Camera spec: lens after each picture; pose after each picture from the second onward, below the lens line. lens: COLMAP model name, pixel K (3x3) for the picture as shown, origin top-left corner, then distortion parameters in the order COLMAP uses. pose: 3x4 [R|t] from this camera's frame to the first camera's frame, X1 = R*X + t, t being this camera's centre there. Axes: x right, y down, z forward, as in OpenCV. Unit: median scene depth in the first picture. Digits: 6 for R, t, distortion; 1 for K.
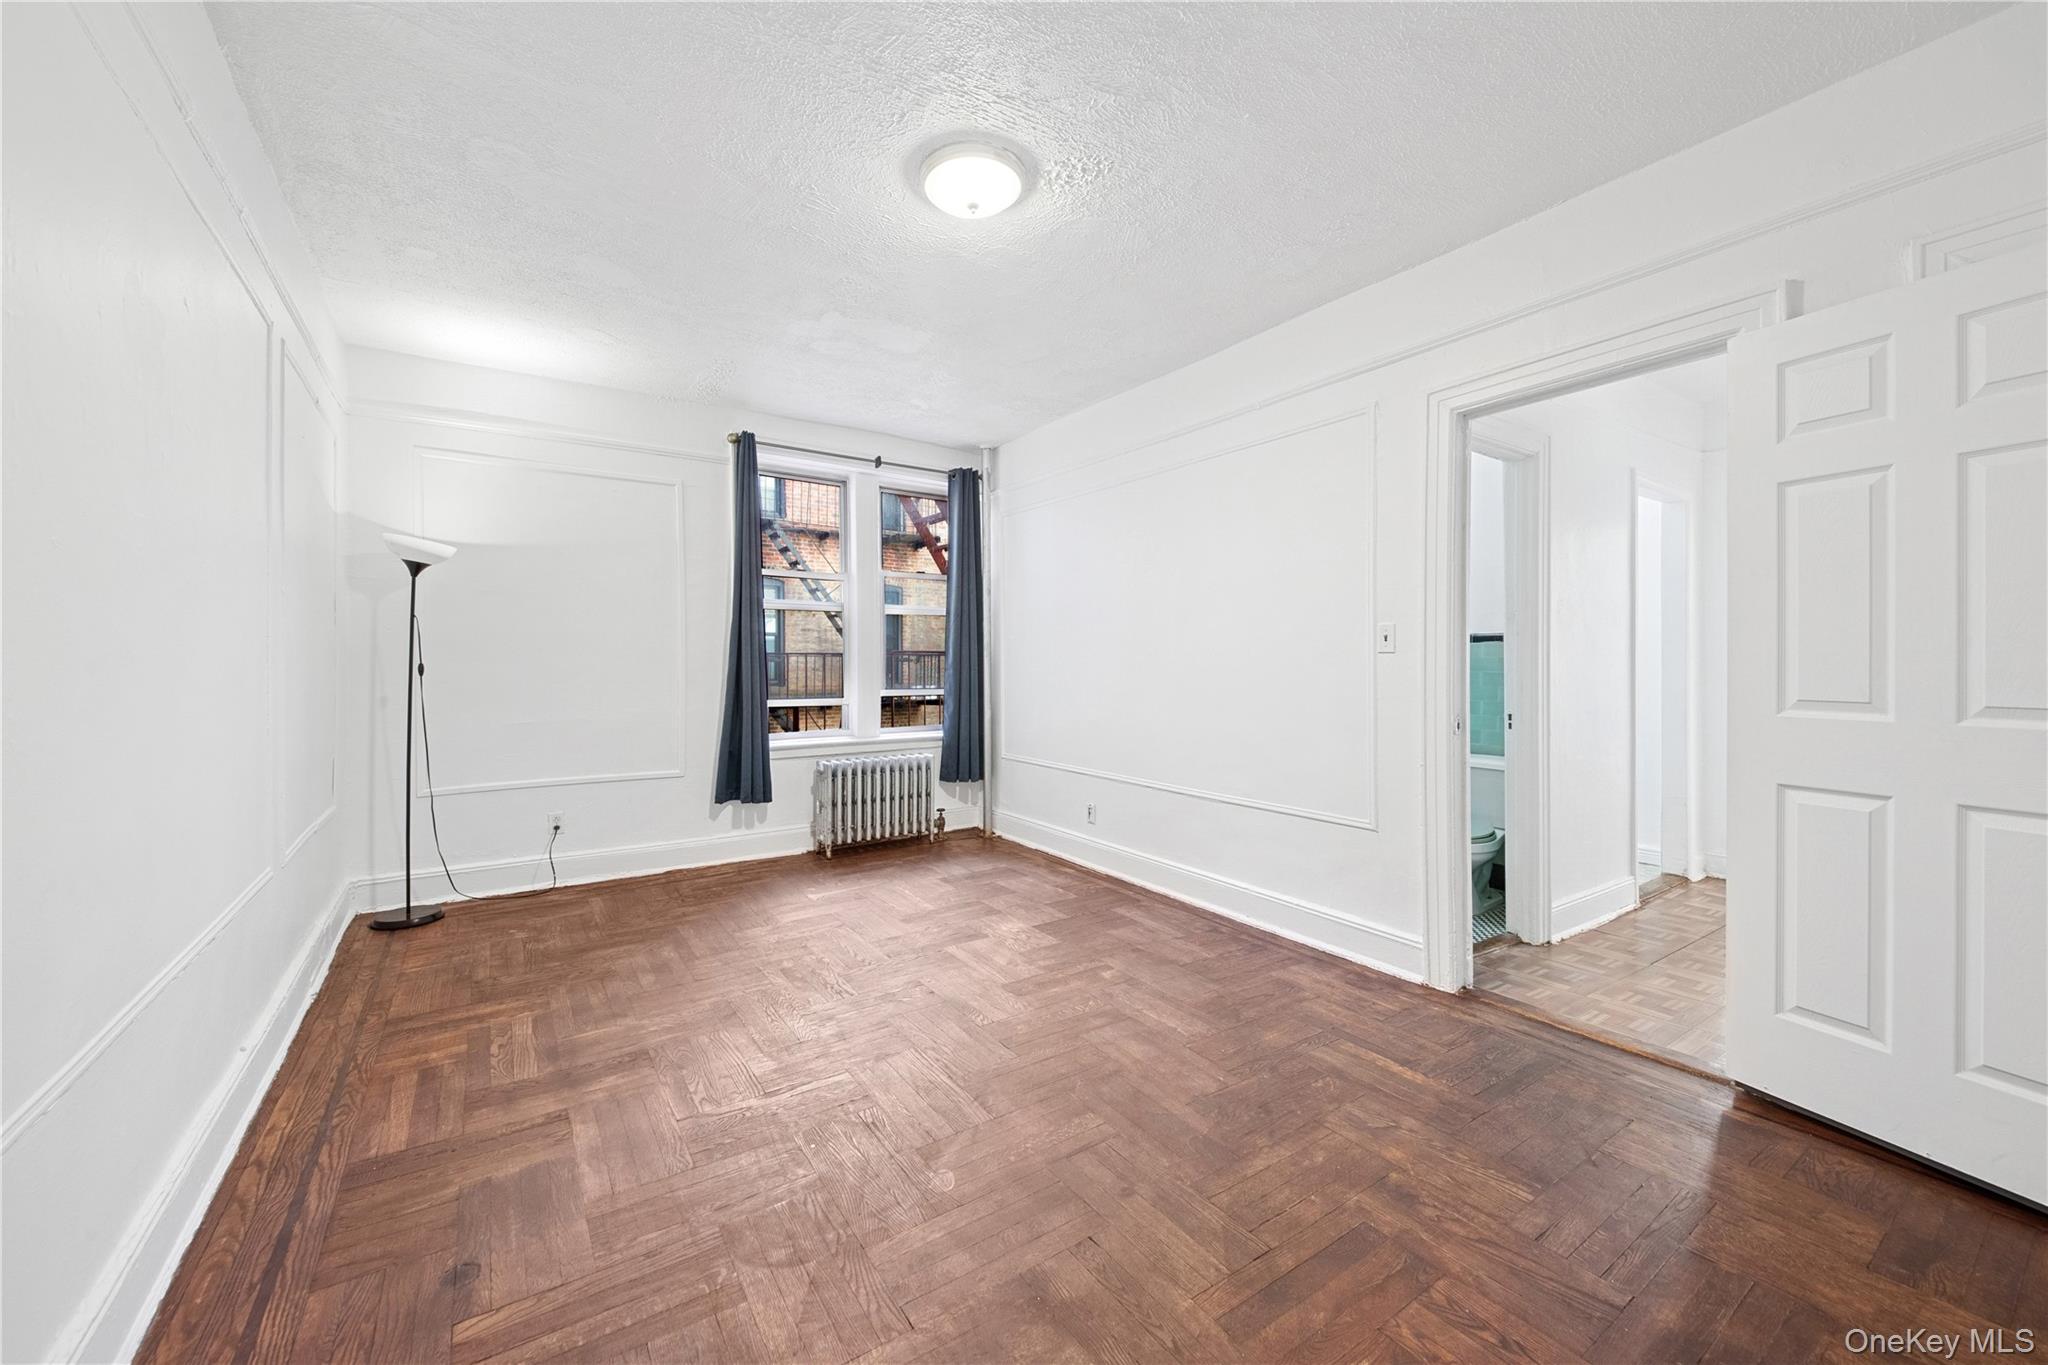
lens RADIAL K [[819.3, 0, 1067.8], [0, 819.3, 662.5], [0, 0, 1]] dist [0.059889, -0.025781]
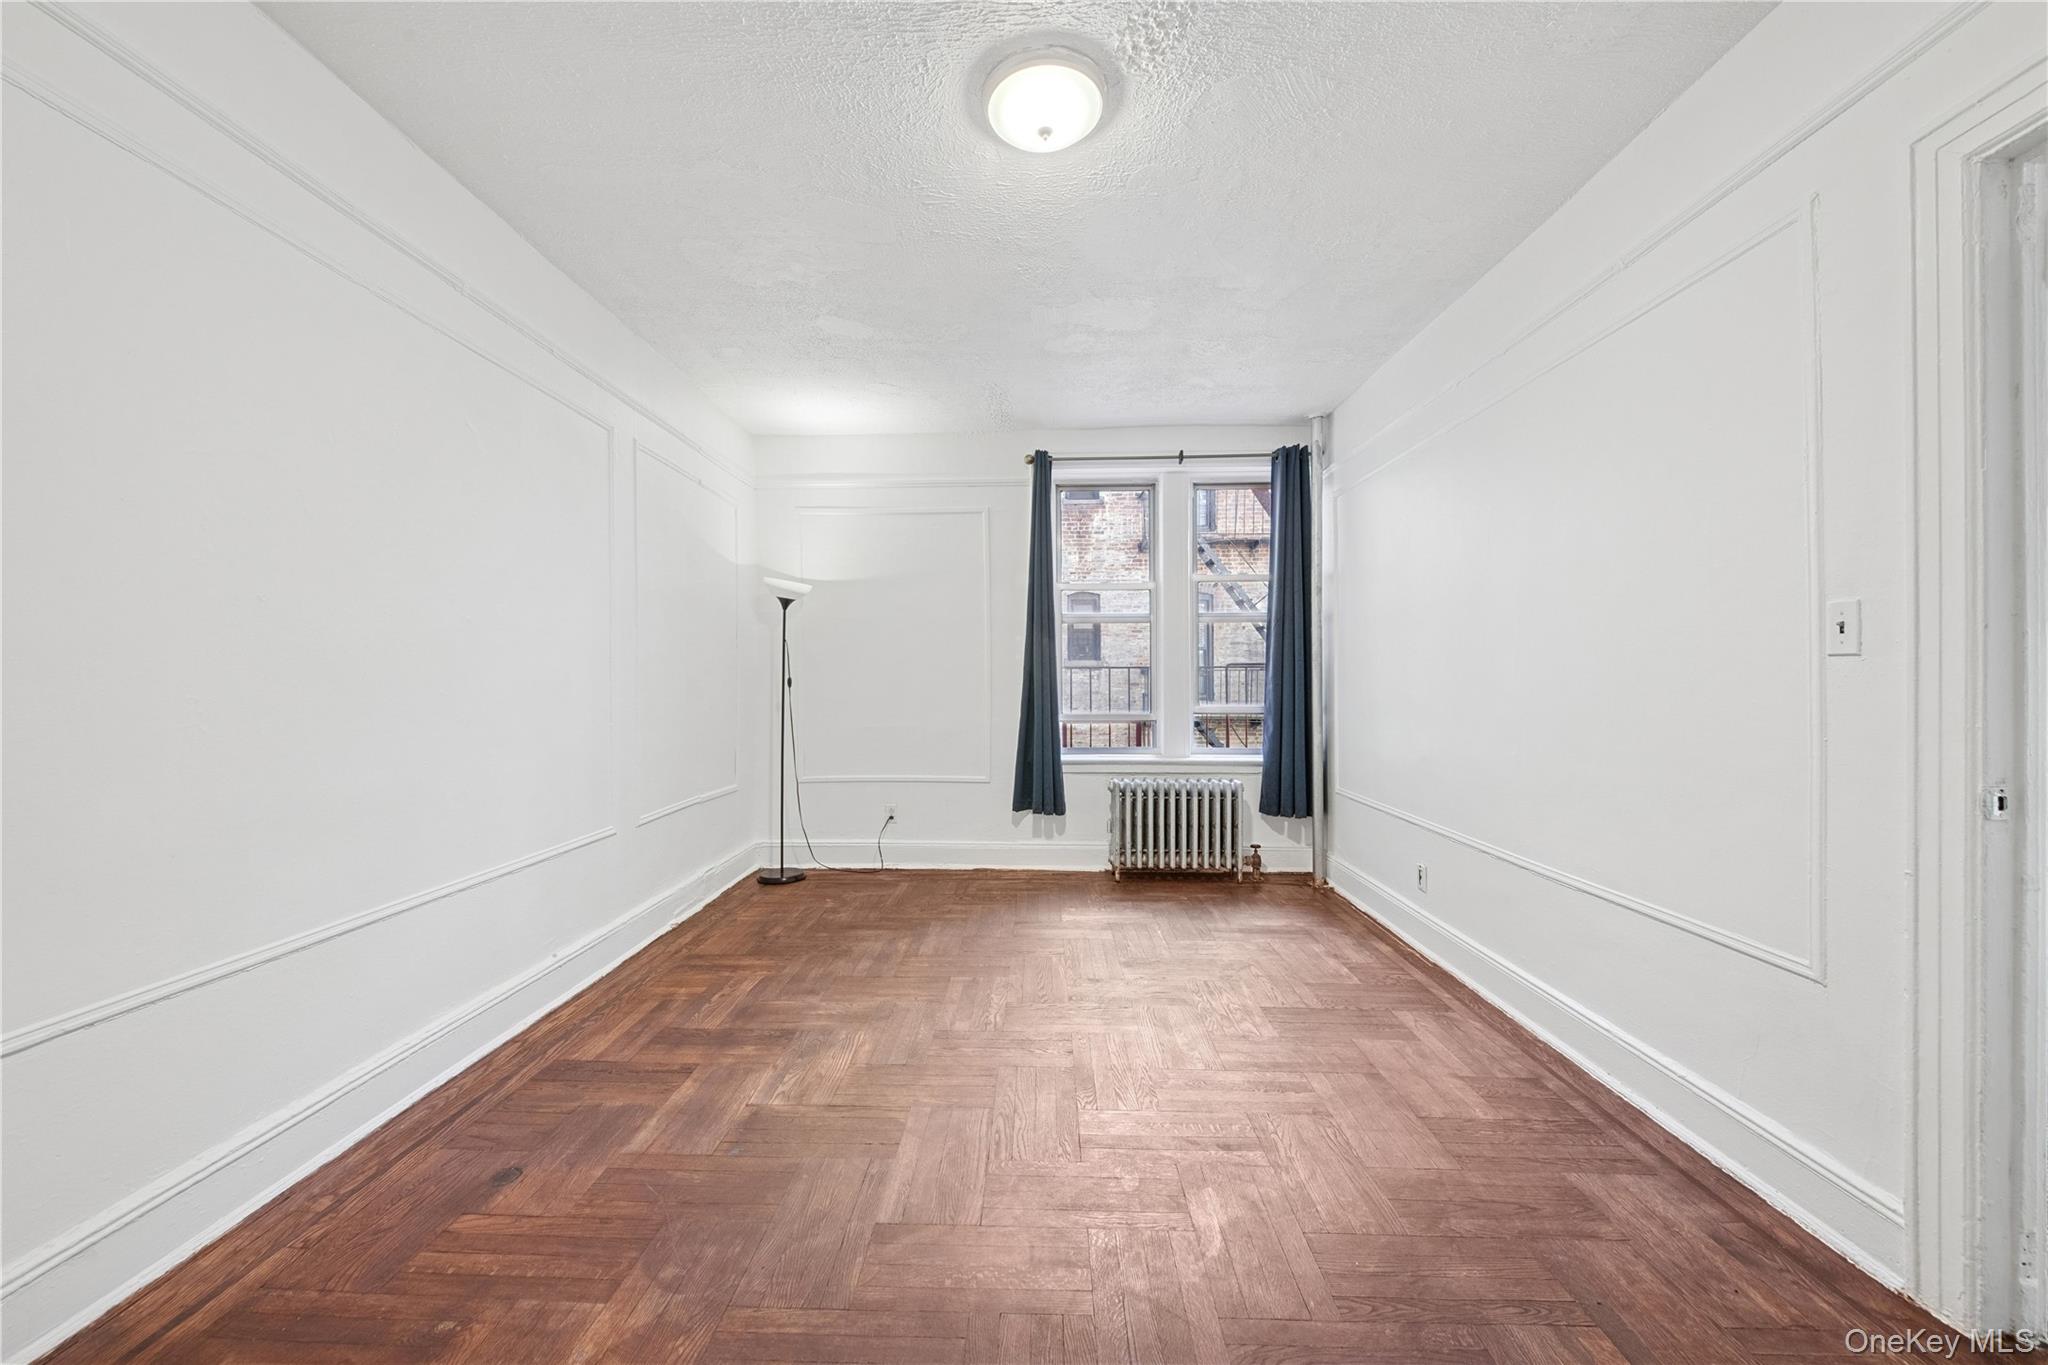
lens RADIAL K [[830.9, 0, 1024.0], [0, 830.9, 682.5], [0, 0, 1]] dist [0.096008, -0.067018]
pose [[0.788165, 0.002271, -0.615460, 0.275473], [0.001555, 0.999983, 0.005682, 0.001726], [0.615463, -0.005435, 0.788147, 0.210632]]
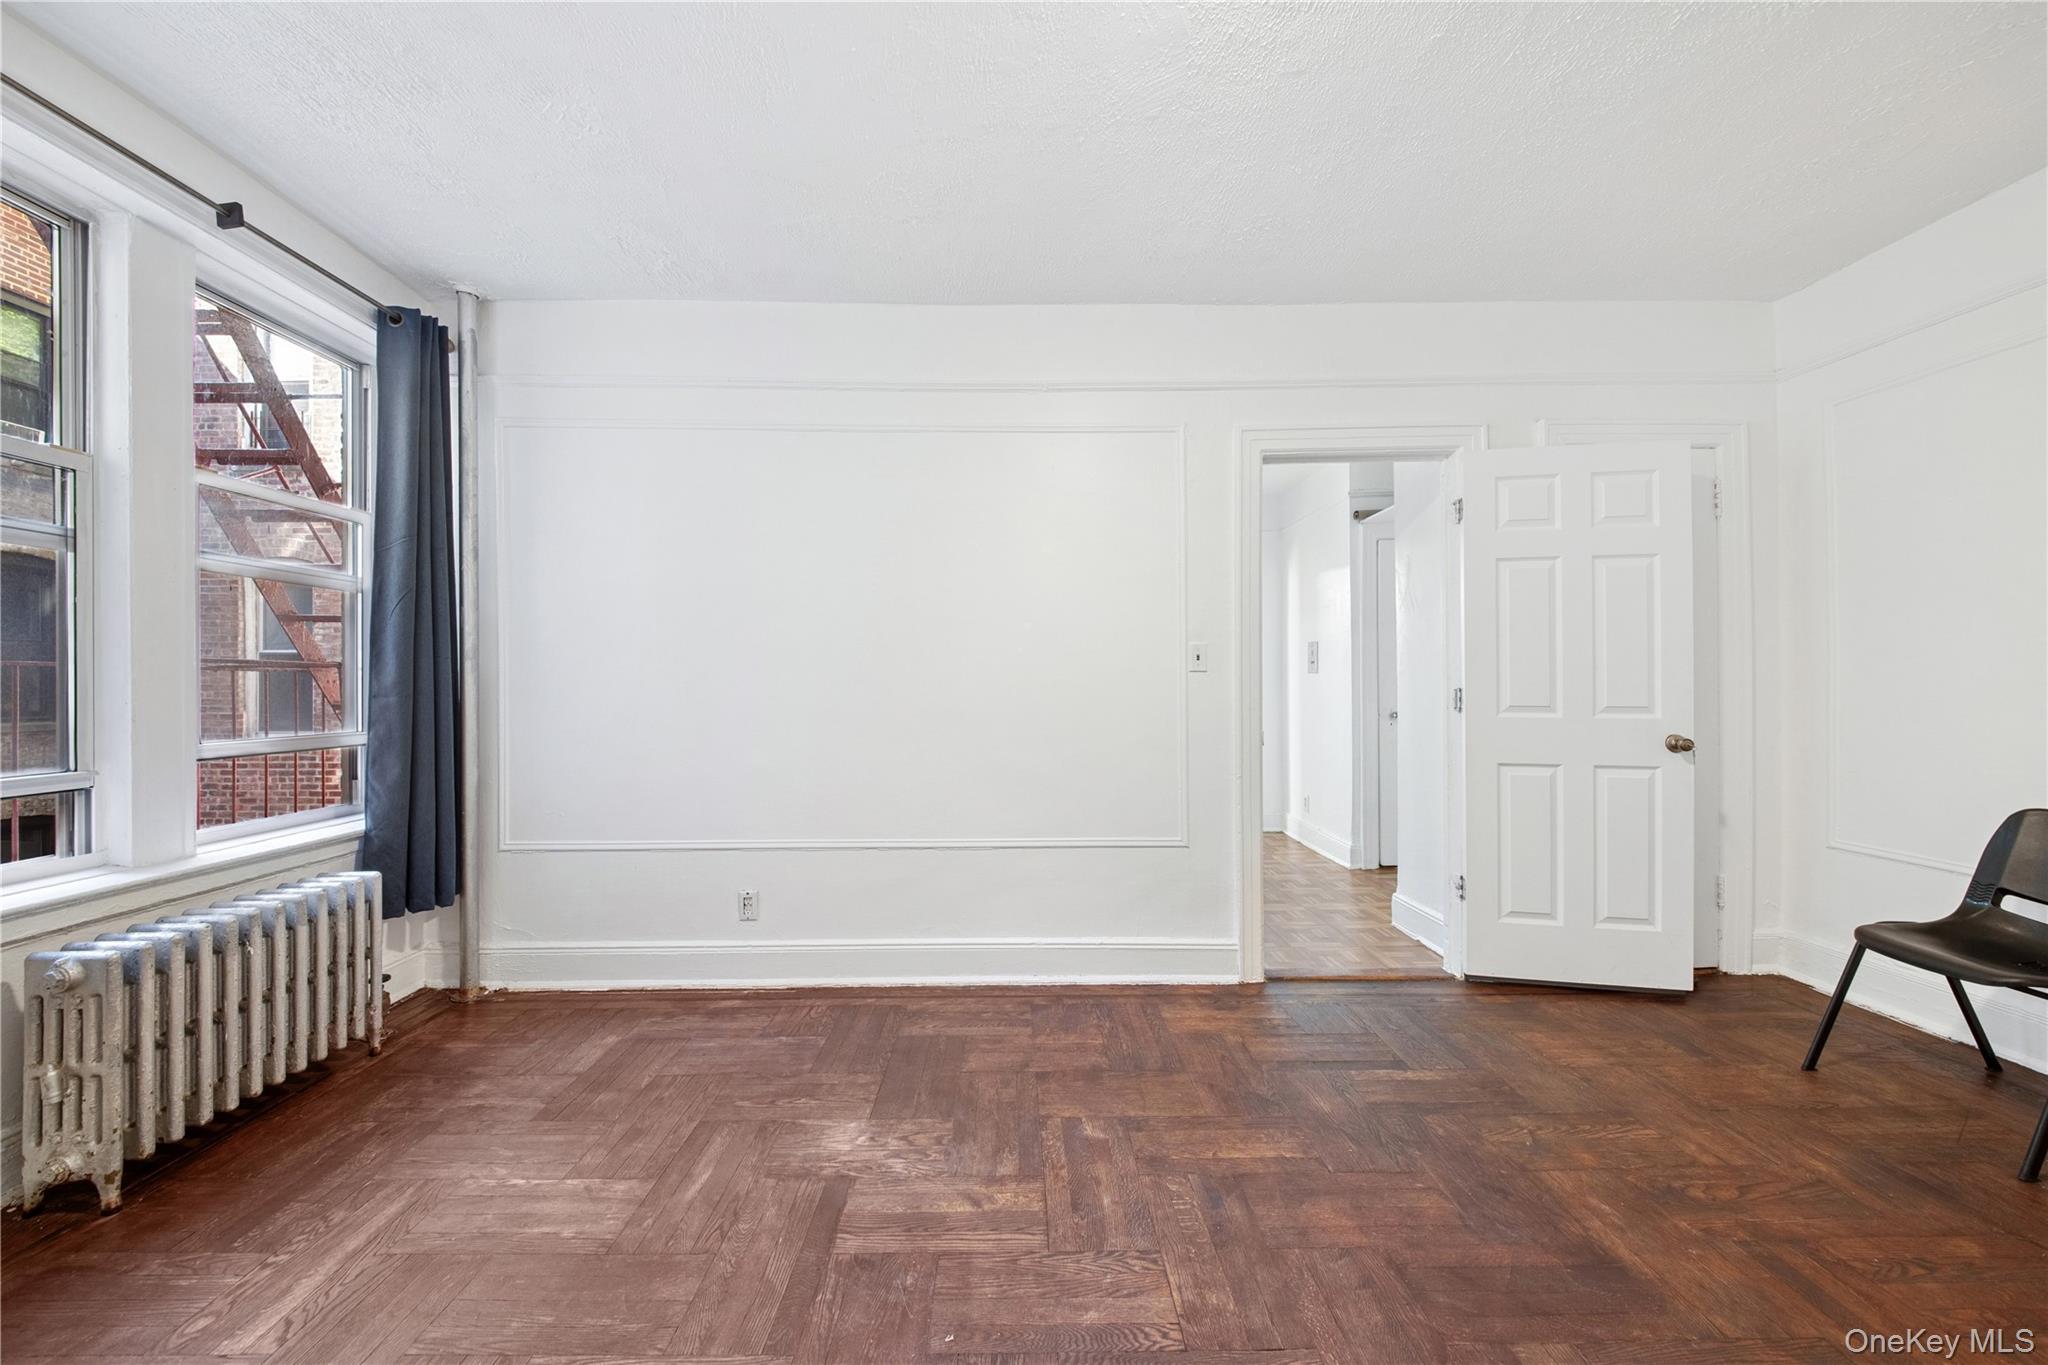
lens RADIAL K [[705.1, 0, 1045.7], [0, 705.1, 684.5], [0, 0, 1]] dist [0.049058, -0.024791]
pose [[0.566995, -0.004033, 0.823711, -0.395959], [0.001261, 0.999991, 0.004028, 0.000382], [-0.823720, -0.001245, 0.566995, 0.586292]]
